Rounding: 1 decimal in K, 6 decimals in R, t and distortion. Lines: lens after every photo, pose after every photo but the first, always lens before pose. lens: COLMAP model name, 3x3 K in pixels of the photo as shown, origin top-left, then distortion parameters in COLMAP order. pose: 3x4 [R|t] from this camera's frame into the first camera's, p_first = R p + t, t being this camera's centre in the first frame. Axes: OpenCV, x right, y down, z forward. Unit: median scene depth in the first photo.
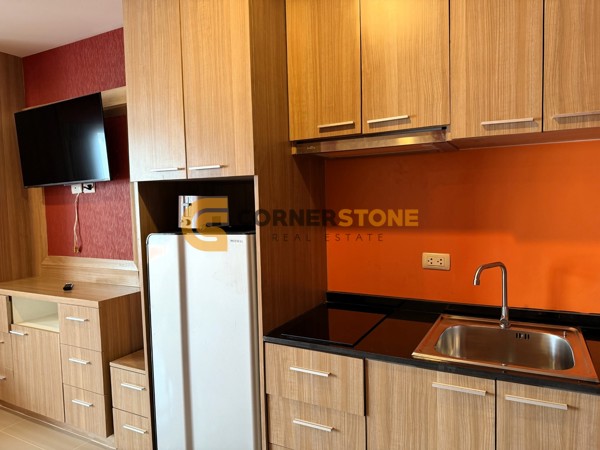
lens RADIAL K [[418.9, 0, 299.7], [0, 418.9, 226.3], [0, 0, 1]] dist [0.011680, -0.016990]
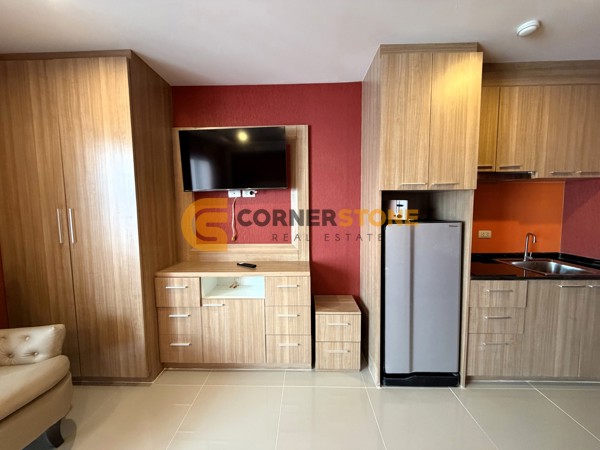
lens RADIAL K [[240.1, 0, 300.8], [0, 240.1, 224.7], [0, 0, 1]] dist [0.000655, 0.000511]
pose [[0.897011, -0.014829, 0.441759, -1.045420], [0.012430, 0.999888, 0.008324, 0.011545], [-0.441833, -0.001976, 0.897095, 0.319744]]
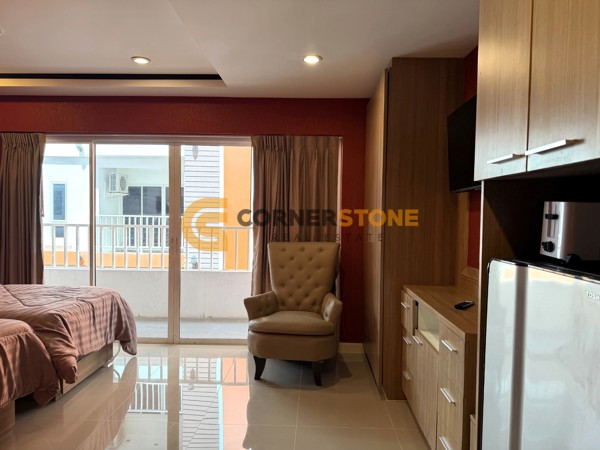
lens RADIAL K [[418.9, 0, 300.6], [0, 418.9, 225.0], [0, 0, 1]] dist [0.011680, -0.016990]
pose [[0.436805, 0.063085, -0.897341, 0.108380], [-0.083193, 0.996096, 0.029532, -0.028114], [0.895701, 0.061753, 0.440348, 0.422980]]
